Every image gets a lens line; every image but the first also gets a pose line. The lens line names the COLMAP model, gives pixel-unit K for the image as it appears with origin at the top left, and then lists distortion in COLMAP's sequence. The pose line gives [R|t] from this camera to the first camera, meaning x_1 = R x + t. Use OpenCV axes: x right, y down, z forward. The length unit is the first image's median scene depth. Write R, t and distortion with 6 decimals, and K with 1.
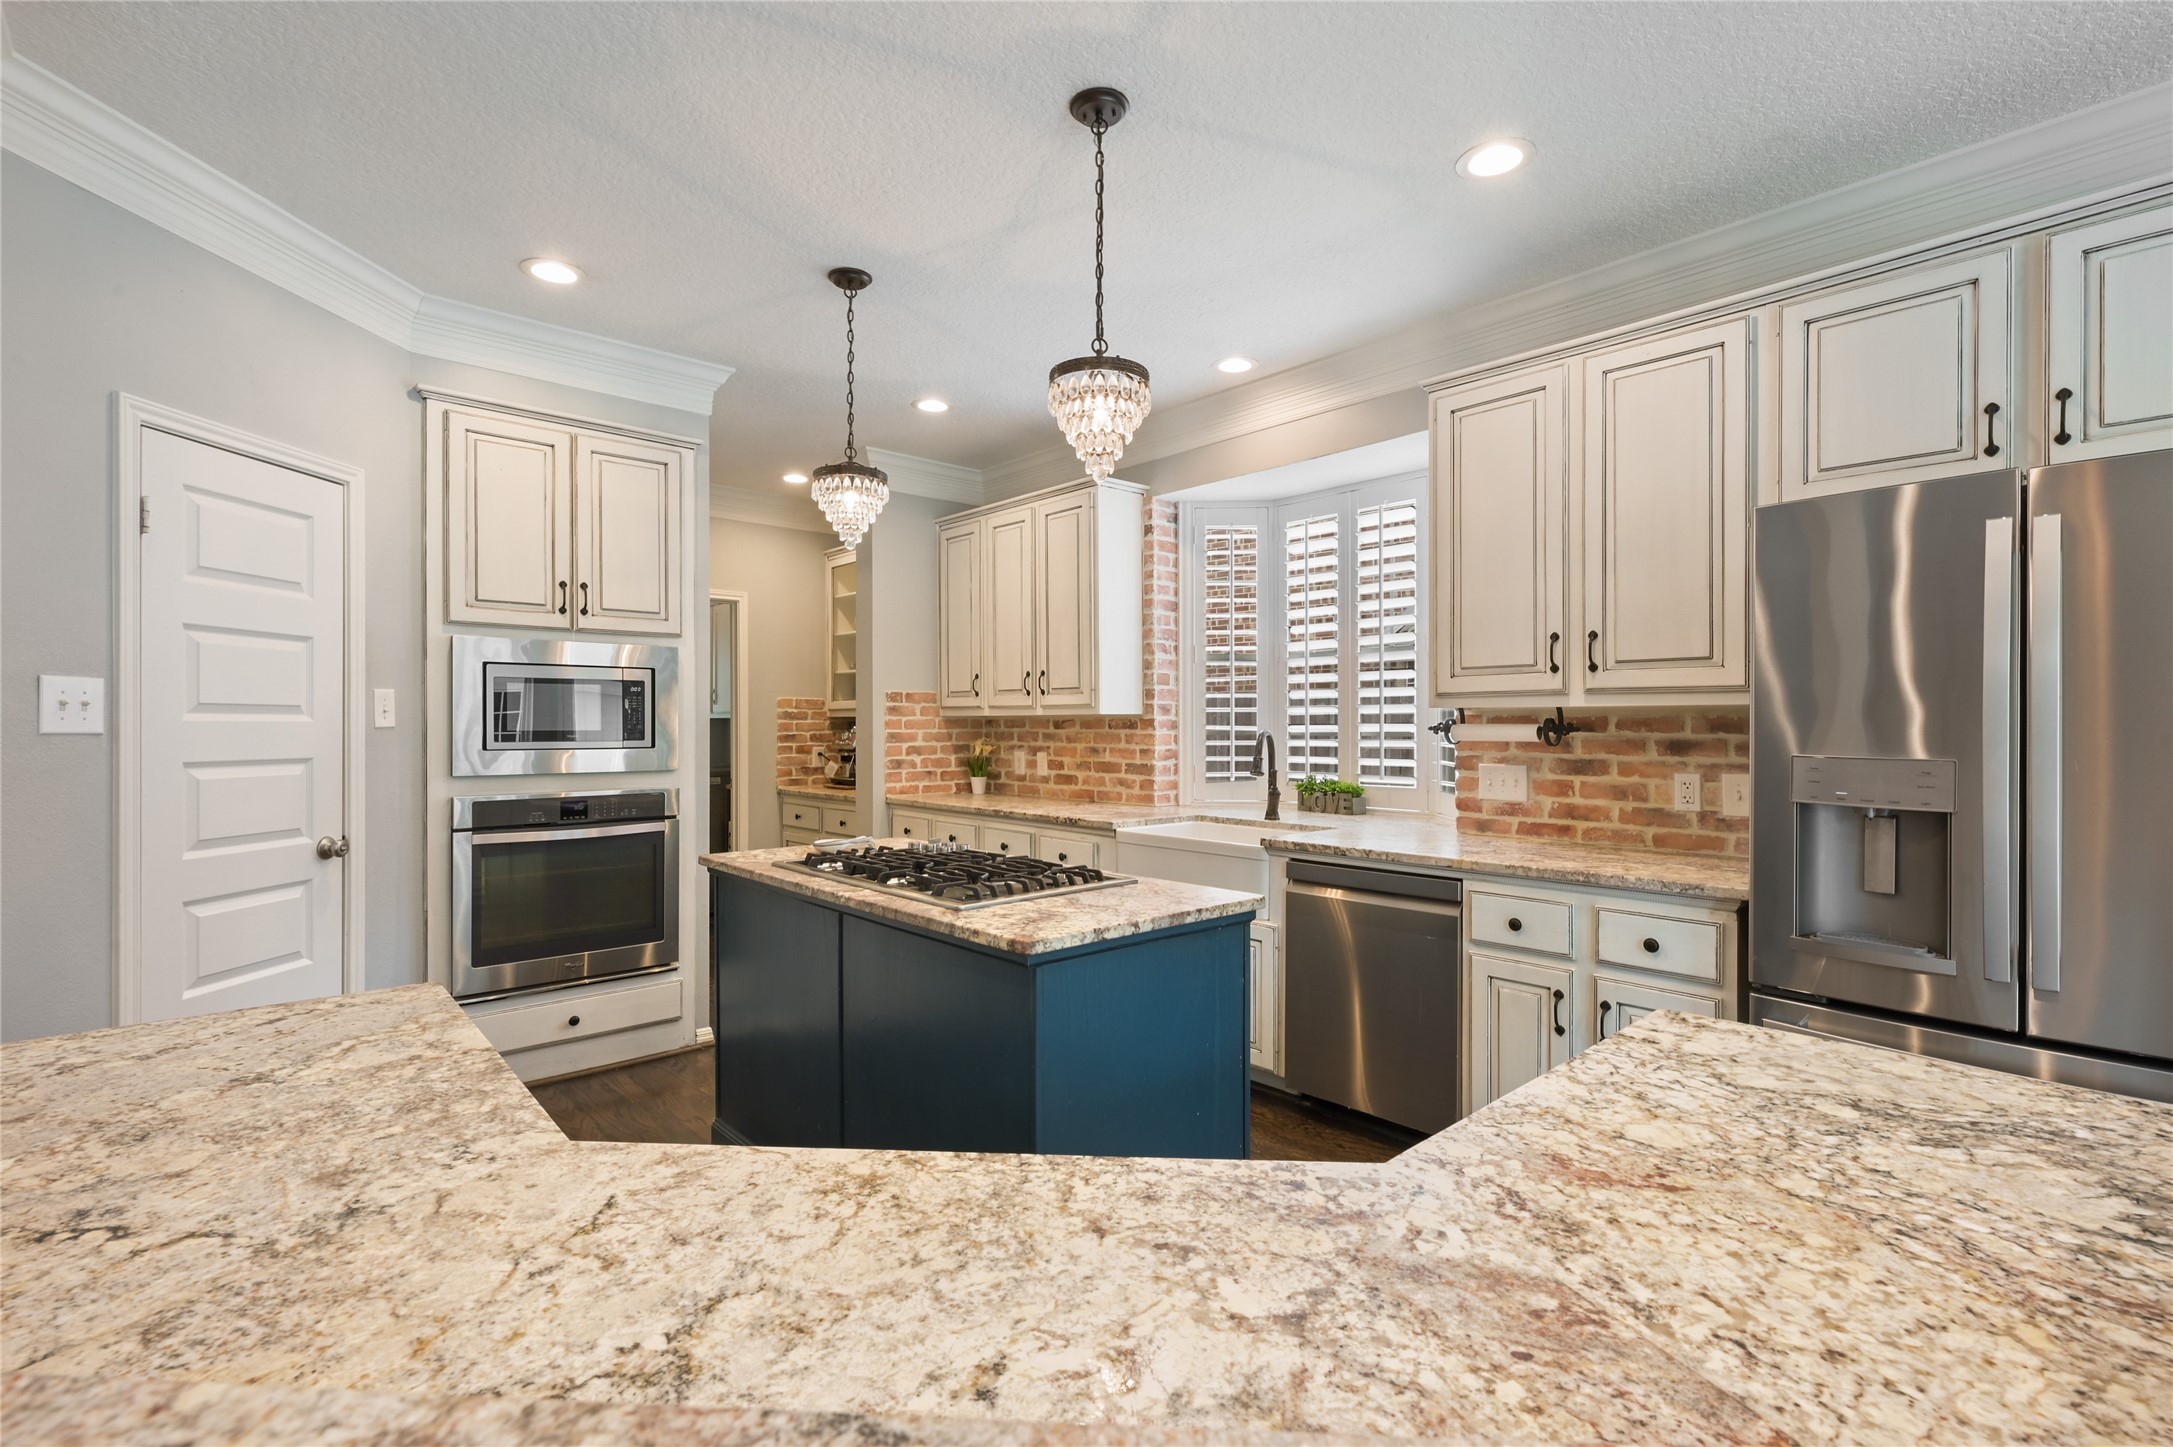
lens RADIAL K [[991.6, 0, 1087.6], [0, 991.6, 726.5], [0, 0, 1]] dist [0.003716, 0.000614]
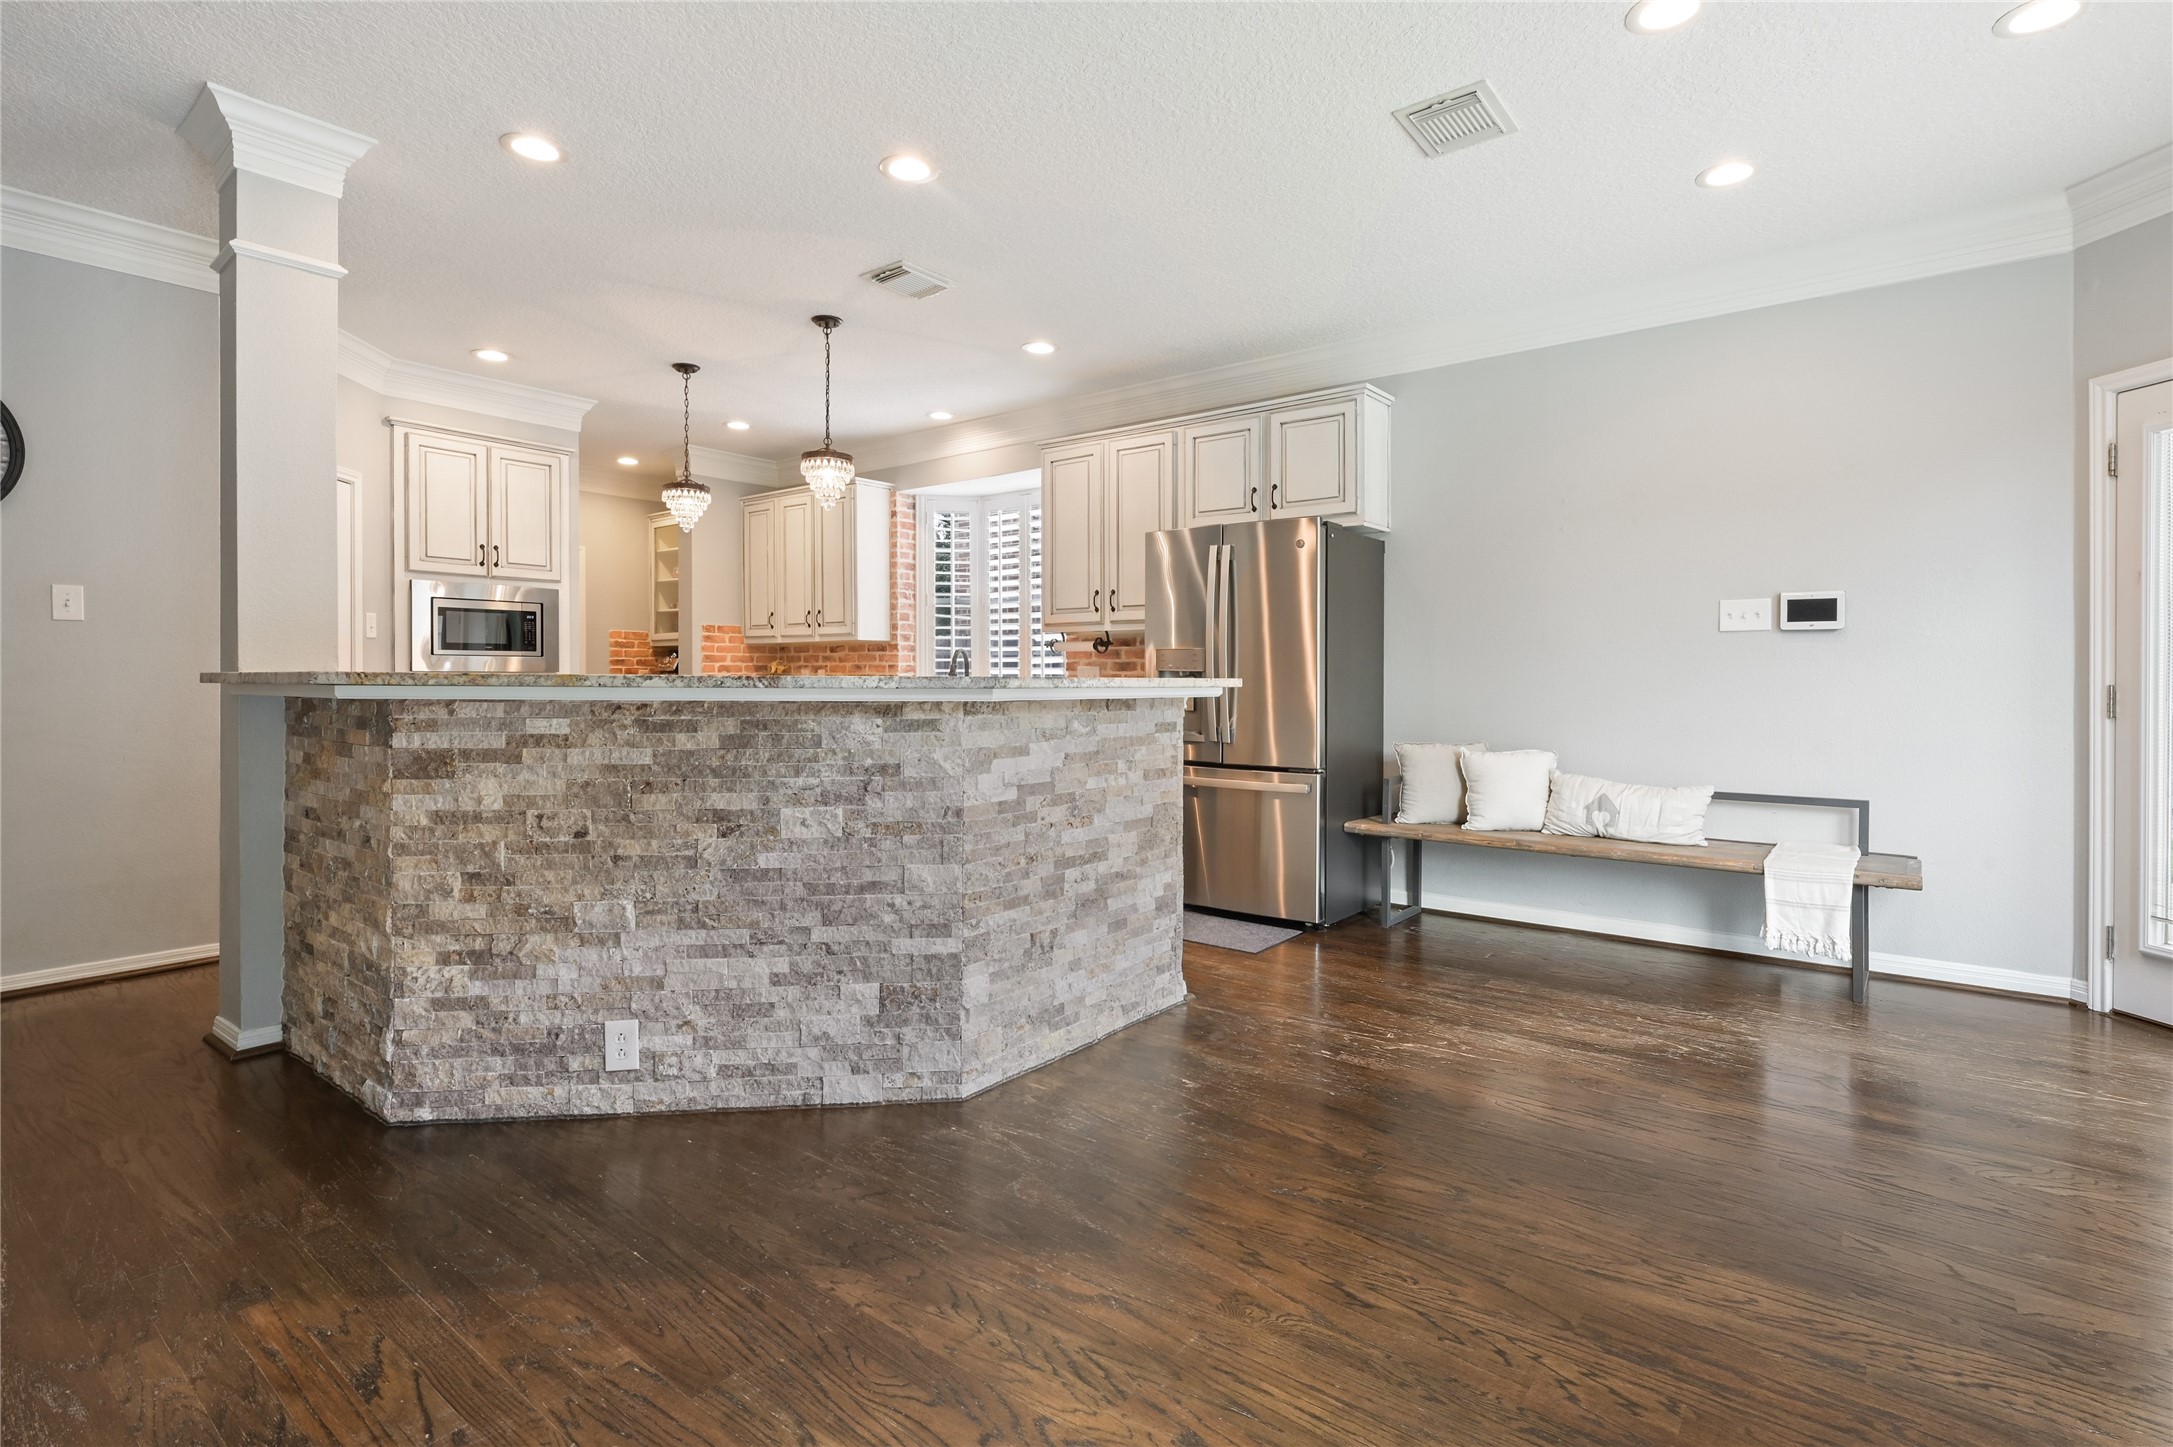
lens RADIAL K [[991.6, 0, 1086.3], [0, 991.6, 680.4], [0, 0, 1]] dist [0.003716, 0.000614]
pose [[0.983329, 0.000357, 0.181836, 0.075207], [-0.001238, 0.999988, 0.004730, 0.038963], [-0.181832, -0.004877, 0.983317, -0.488052]]
